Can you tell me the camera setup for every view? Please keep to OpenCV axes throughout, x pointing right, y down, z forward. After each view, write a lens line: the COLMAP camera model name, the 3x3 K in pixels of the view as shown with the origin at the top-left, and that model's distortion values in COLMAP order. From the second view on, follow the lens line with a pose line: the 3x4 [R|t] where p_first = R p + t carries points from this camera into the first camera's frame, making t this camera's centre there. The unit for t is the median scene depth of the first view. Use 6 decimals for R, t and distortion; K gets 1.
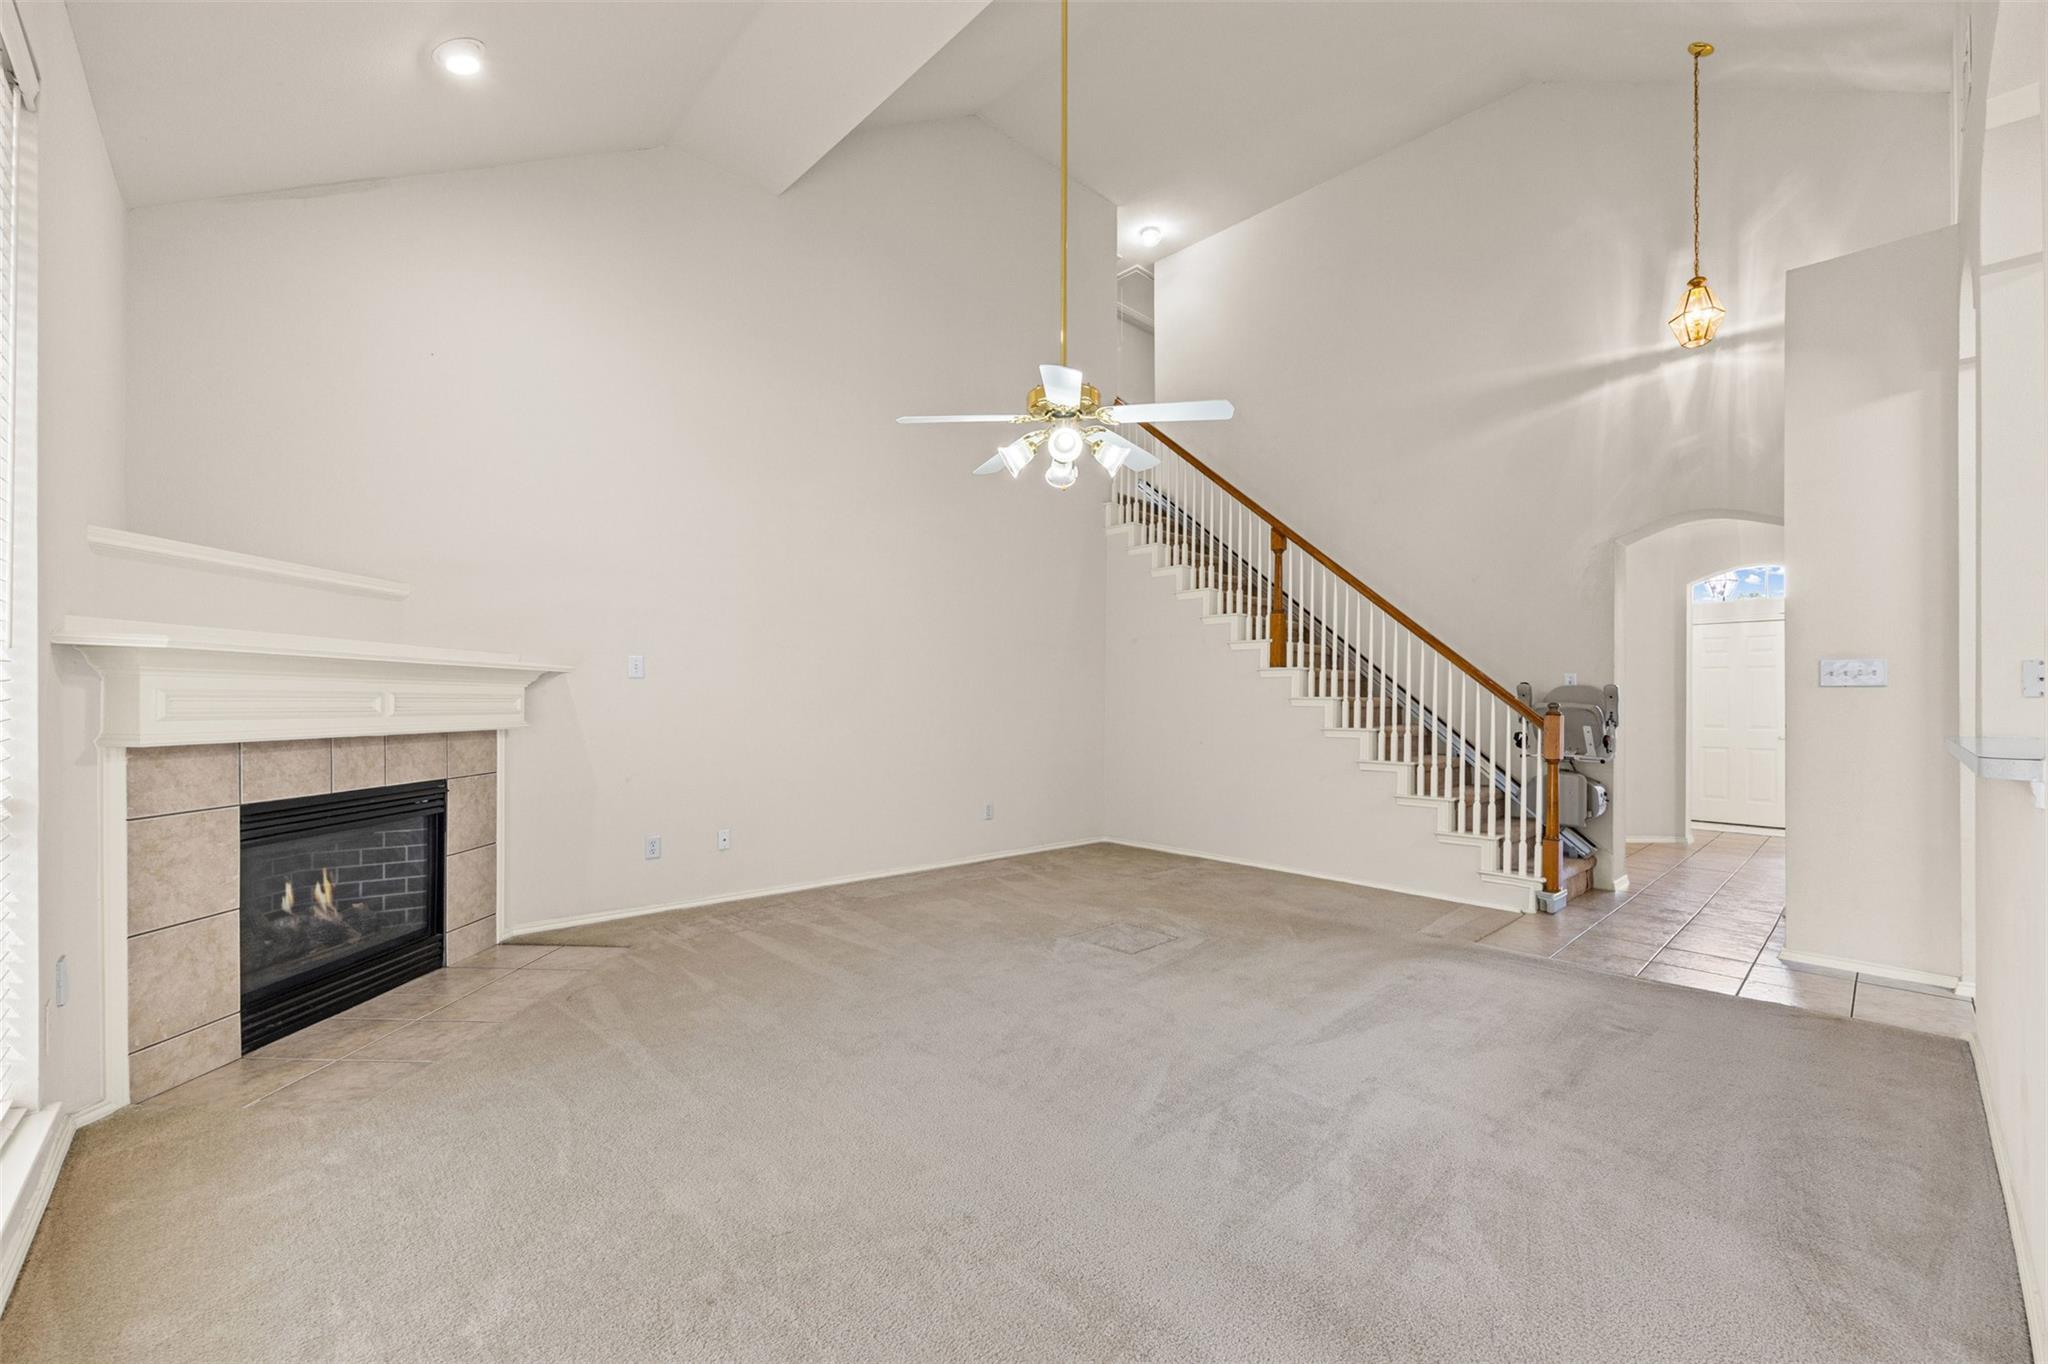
lens RADIAL K [[859.0, 0, 1024.0], [0, 859.0, 682.0], [0, 0, 1]] dist [-0.001880, 0.000493]
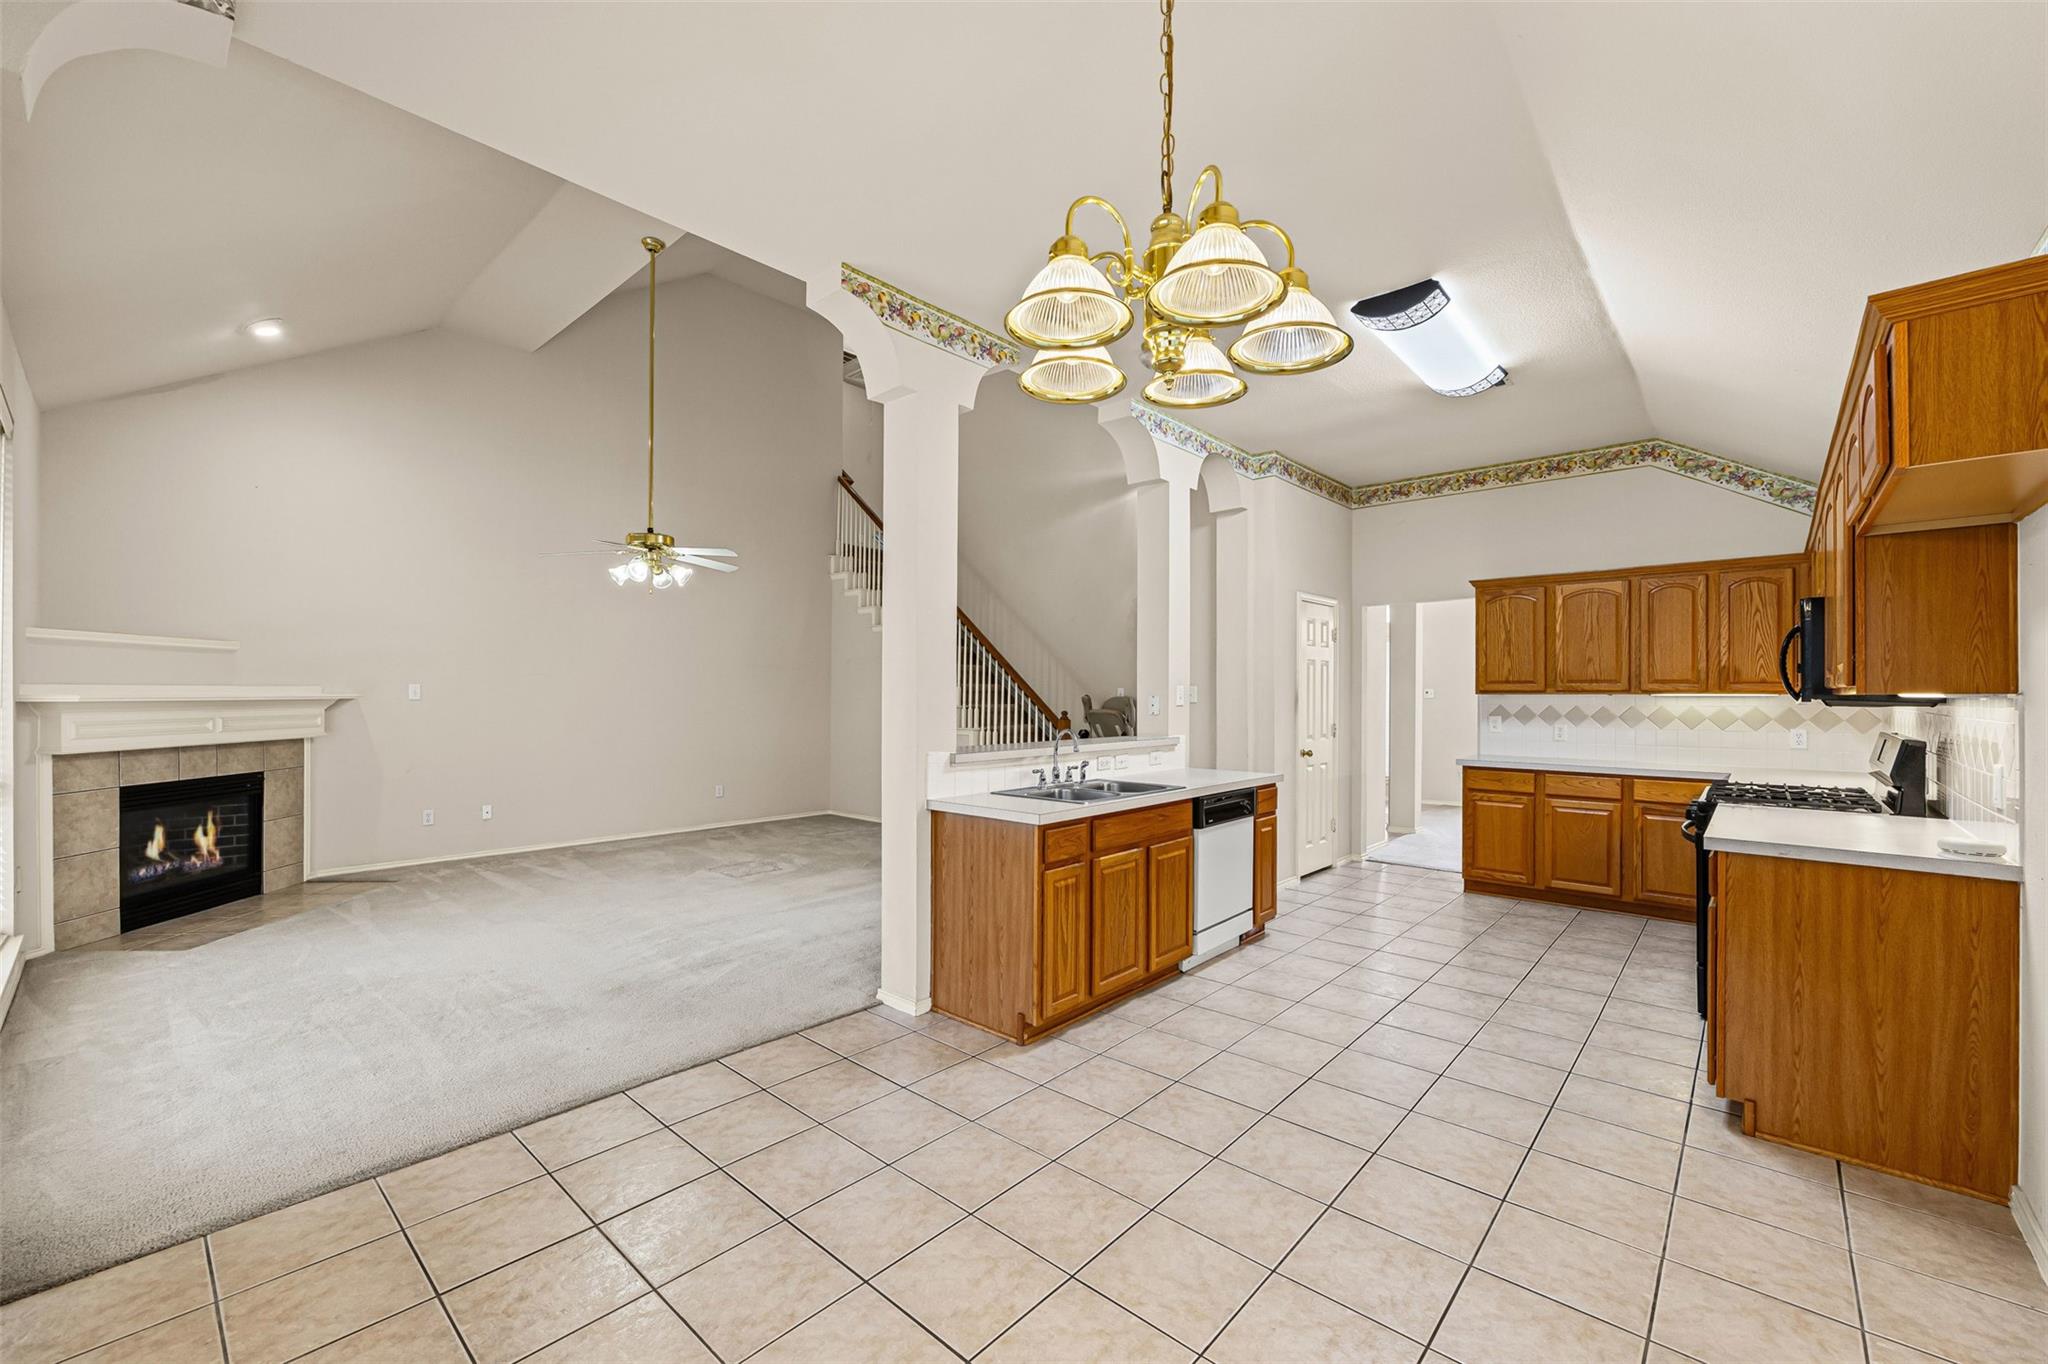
lens RADIAL K [[828.8, 0, 1009.3], [0, 828.8, 671.0], [0, 0, 1]] dist [-0.002546, -0.000261]
pose [[0.995951, -0.003771, 0.089823, 0.628334], [0.004137, 0.999984, -0.003886, -0.066260], [-0.089806, 0.004242, 0.995950, -0.712160]]
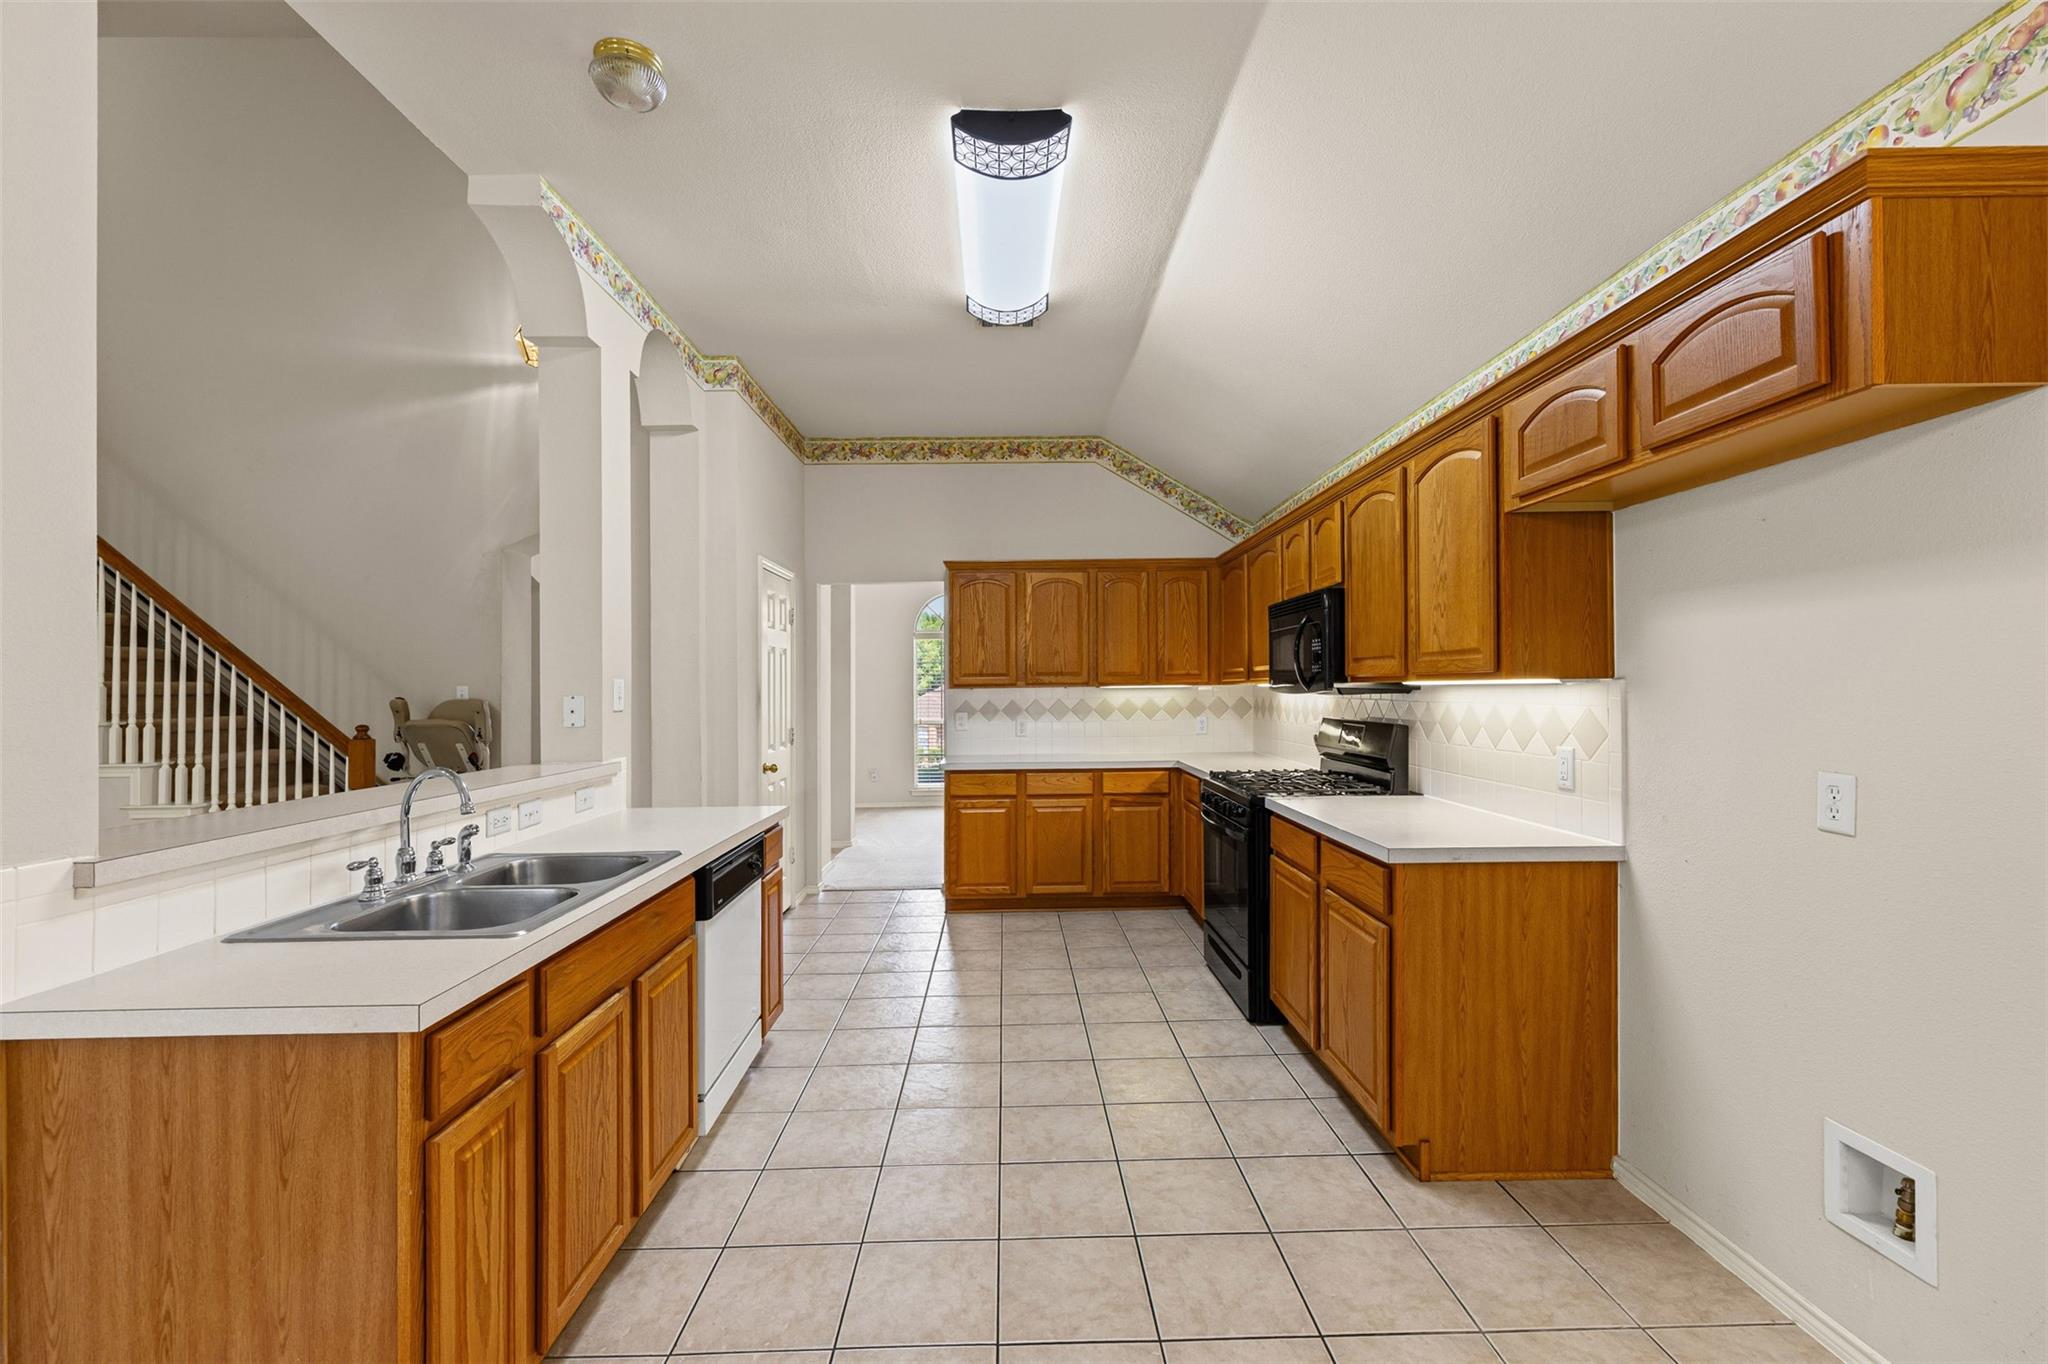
lens RADIAL K [[859.0, 0, 1024.0], [0, 859.0, 682.0], [0, 0, 1]] dist [-0.001880, 0.000493]
pose [[0.657433, -0.009787, 0.753450, 0.639862], [0.000342, 0.999919, 0.012690, -0.051269], [-0.753513, -0.008086, 0.657383, -0.160487]]
